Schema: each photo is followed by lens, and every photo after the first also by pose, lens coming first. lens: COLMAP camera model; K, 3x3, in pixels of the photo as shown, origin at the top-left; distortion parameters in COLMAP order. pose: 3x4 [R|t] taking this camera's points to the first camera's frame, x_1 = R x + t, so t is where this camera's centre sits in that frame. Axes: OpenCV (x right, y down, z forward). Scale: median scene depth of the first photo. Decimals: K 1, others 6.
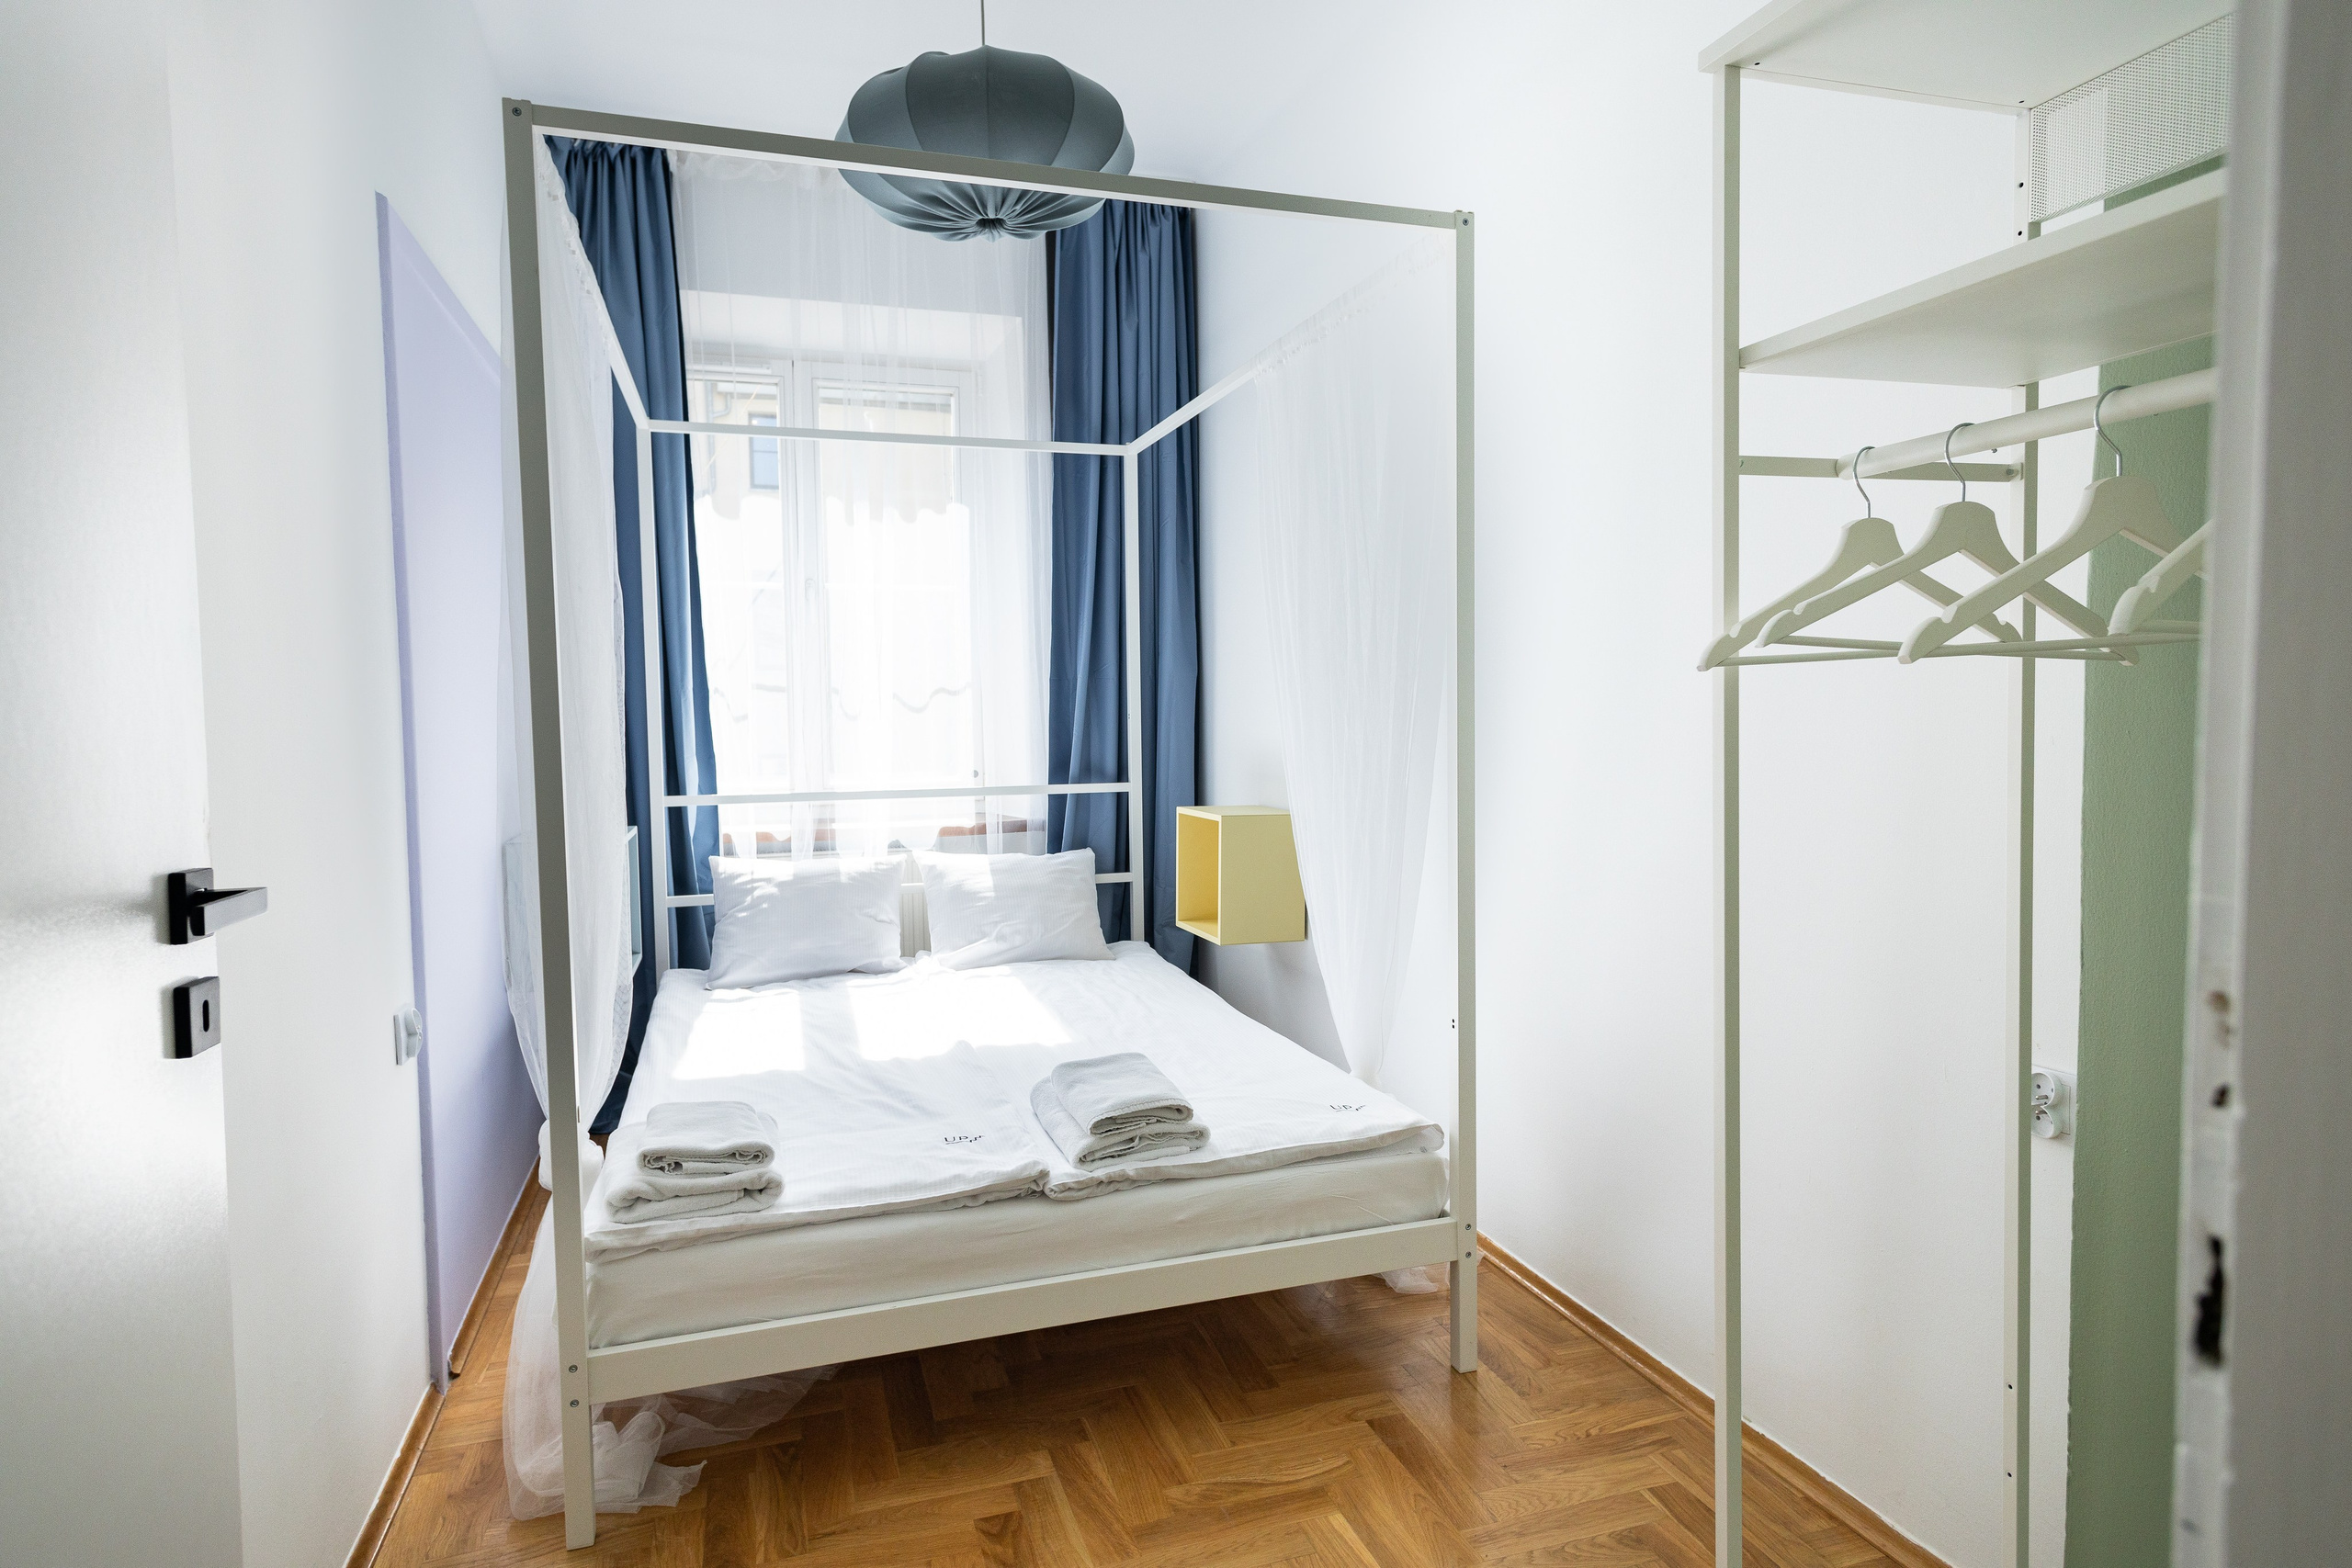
lens RADIAL K [[1295.3, 0, 1159.5], [0, 1295.3, 778.1], [0, 0, 1]] dist [0.014470, -0.002220]
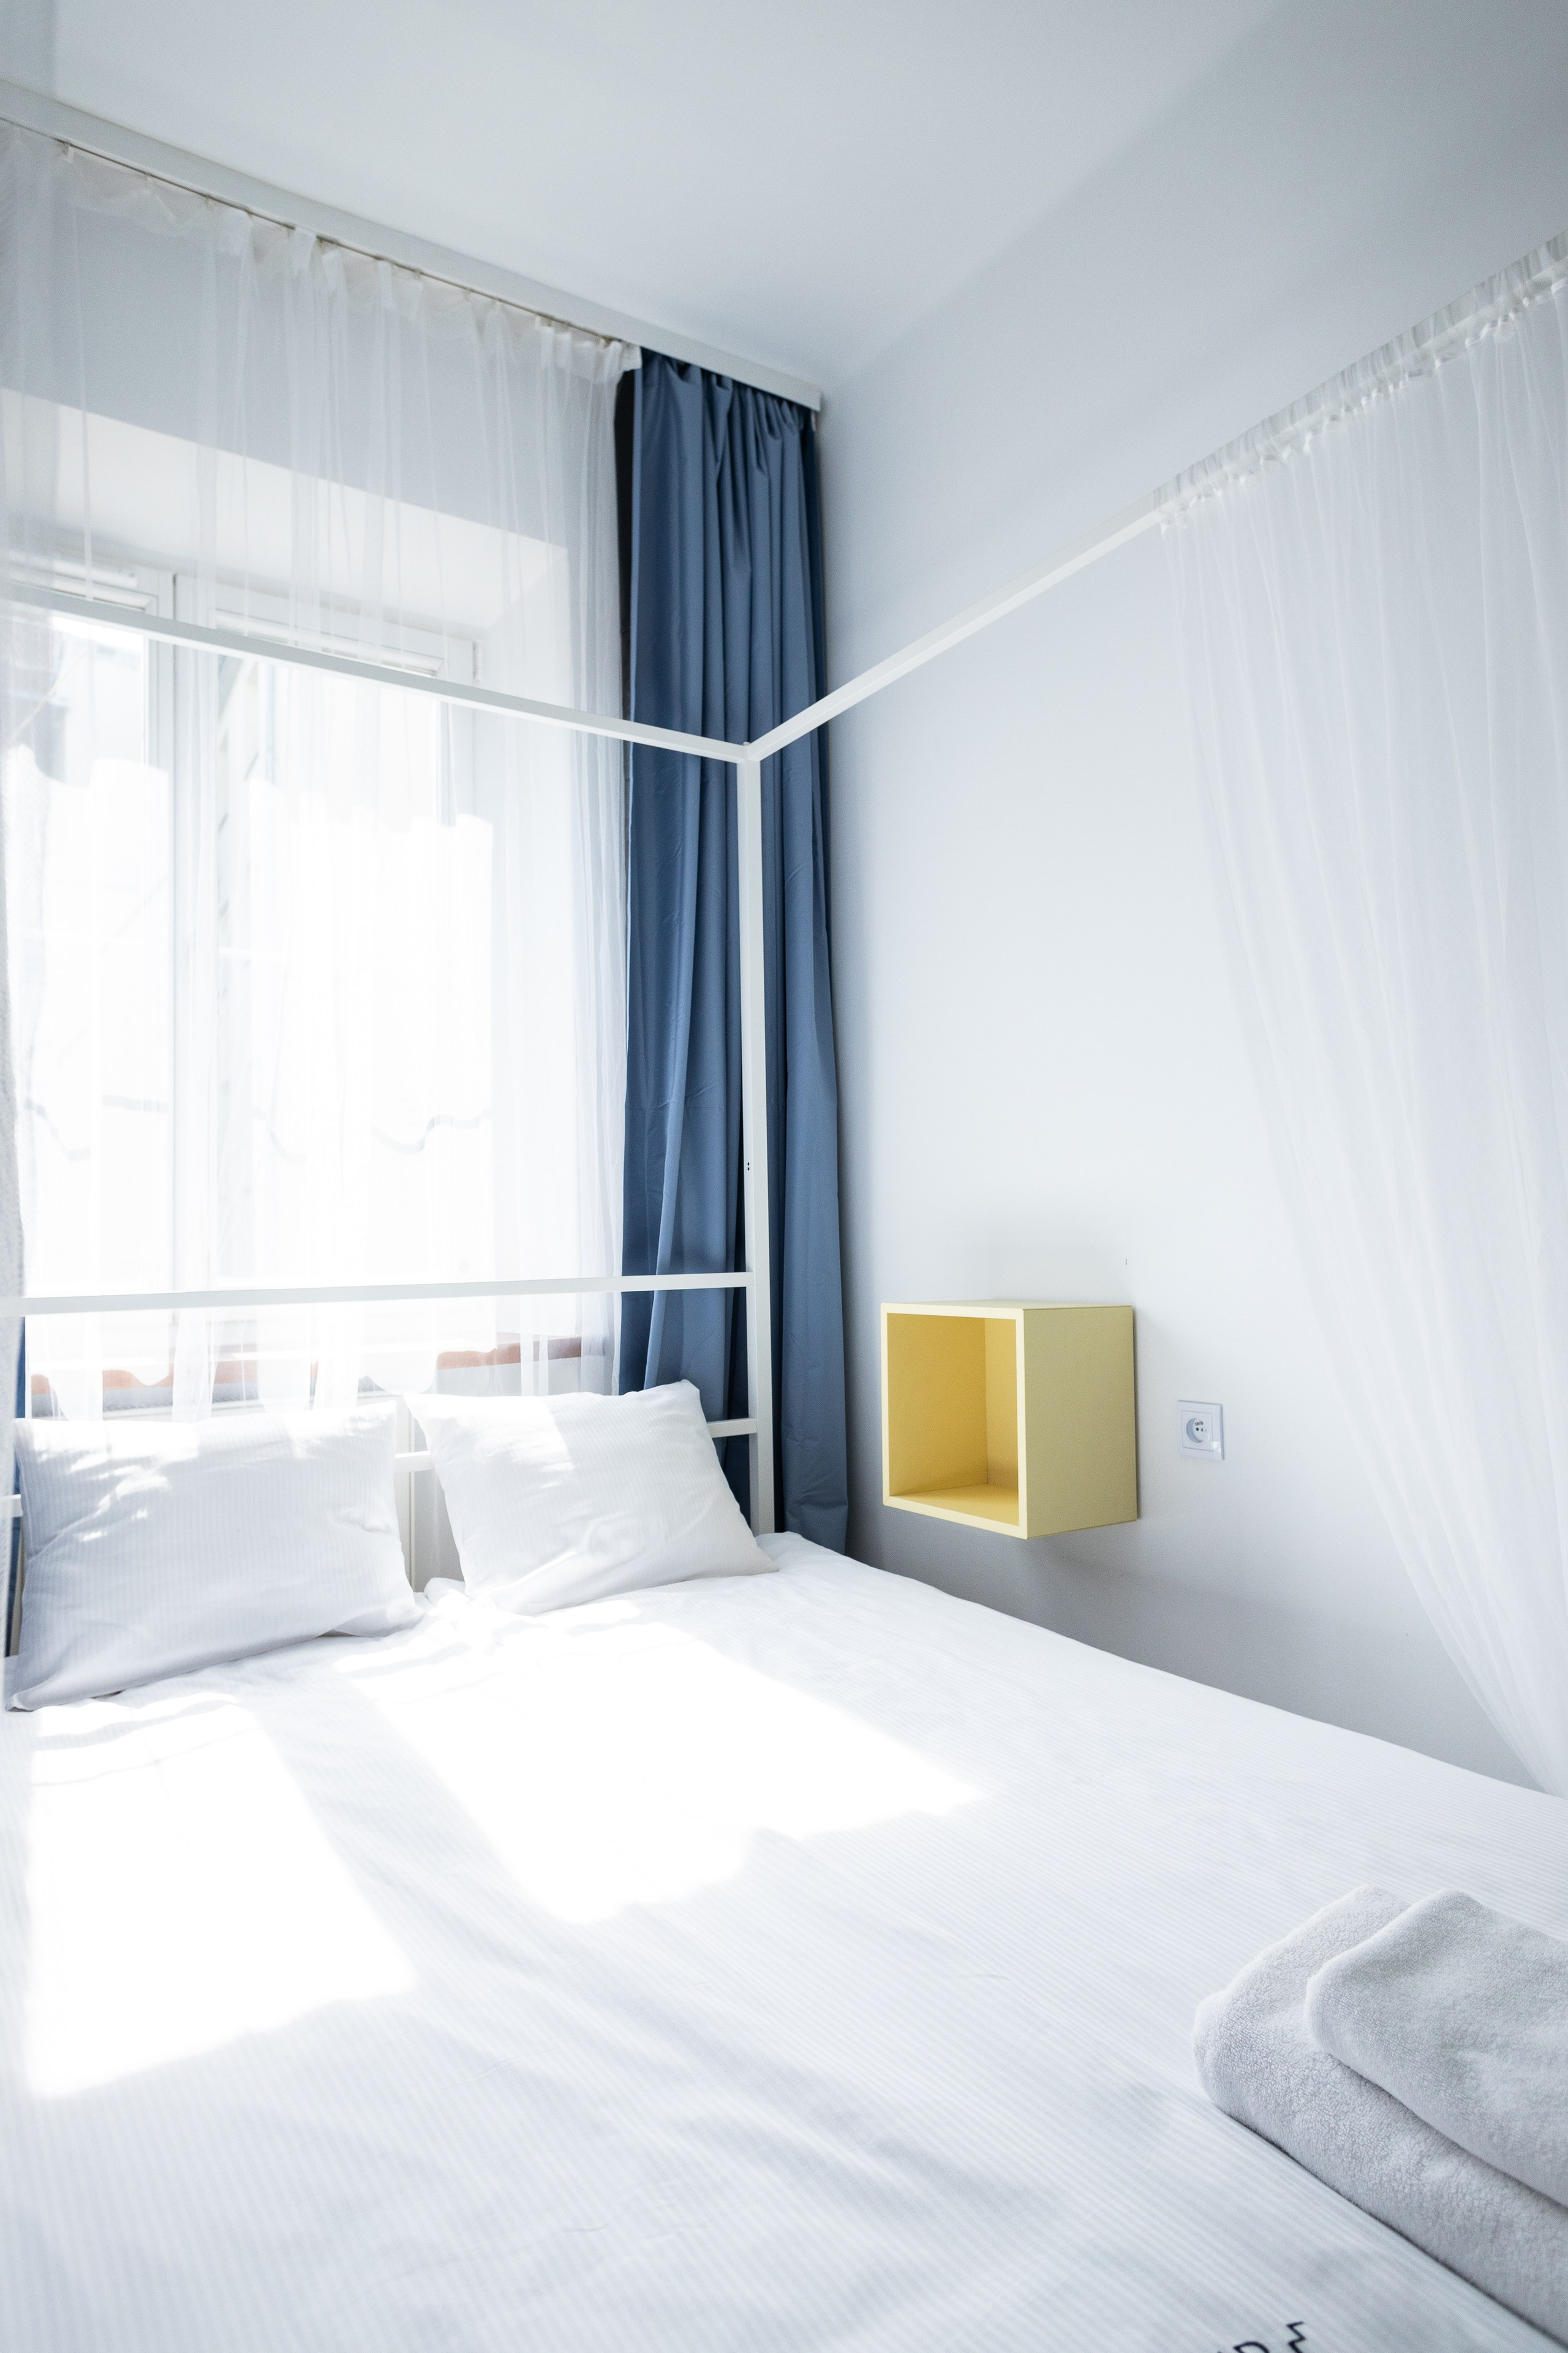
lens RADIAL K [[1326.1, 0, 768.6], [0, 1326.1, 1172.6], [0, 0, 1]] dist [0.014189, -0.001372]
pose [[0.967530, 0.005204, 0.252702, -0.194706], [0.022758, 0.993934, -0.107602, 0.027535], [-0.251729, 0.109859, 0.961542, 0.419471]]
